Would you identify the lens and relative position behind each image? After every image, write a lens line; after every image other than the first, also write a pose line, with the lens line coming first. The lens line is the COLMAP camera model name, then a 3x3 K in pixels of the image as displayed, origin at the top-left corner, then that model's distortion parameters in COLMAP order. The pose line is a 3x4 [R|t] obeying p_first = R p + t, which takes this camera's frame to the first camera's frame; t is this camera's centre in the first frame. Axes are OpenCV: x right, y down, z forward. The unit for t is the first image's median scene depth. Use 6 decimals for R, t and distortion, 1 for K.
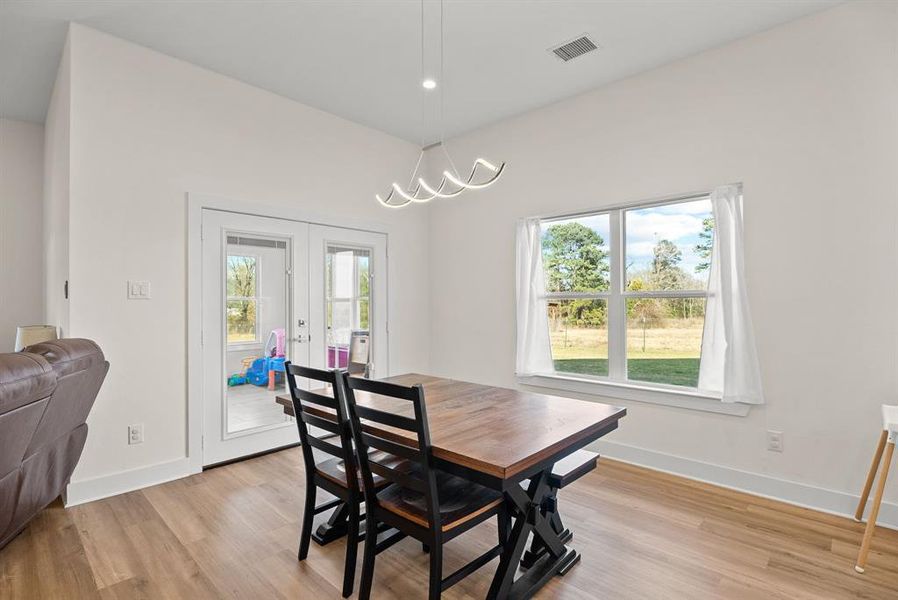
lens RADIAL K [[429.6, 0, 449.0], [0, 429.6, 300.0], [0, 0, 1]] dist [-0.012847, -0.000131]
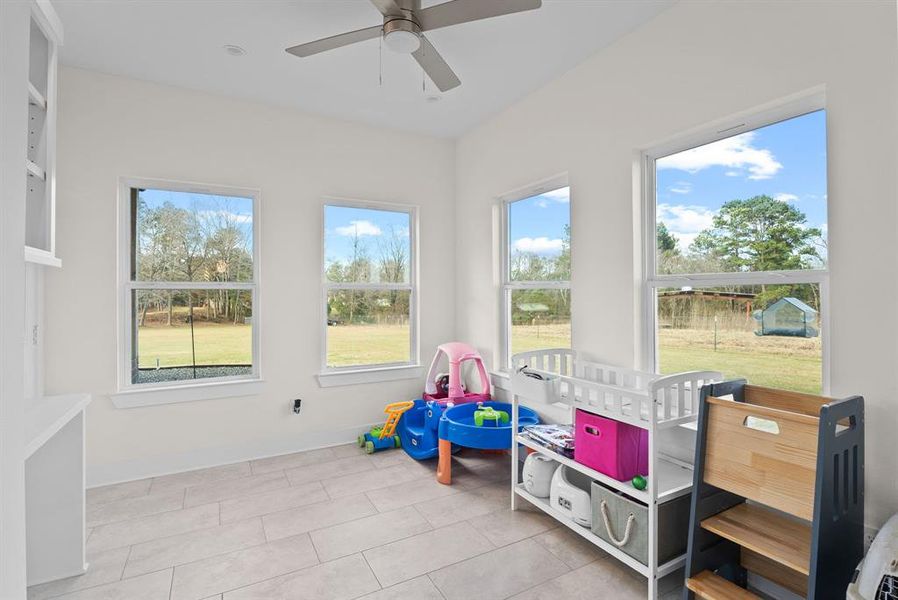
lens RADIAL K [[429.6, 0, 449.0], [0, 429.6, 300.0], [0, 0, 1]] dist [-0.012847, -0.000131]
pose [[0.950468, 0.005068, -0.310783, -0.051712], [0.001181, 0.999801, 0.019914, 0.001391], [0.310822, -0.019295, 0.950272, 0.109937]]
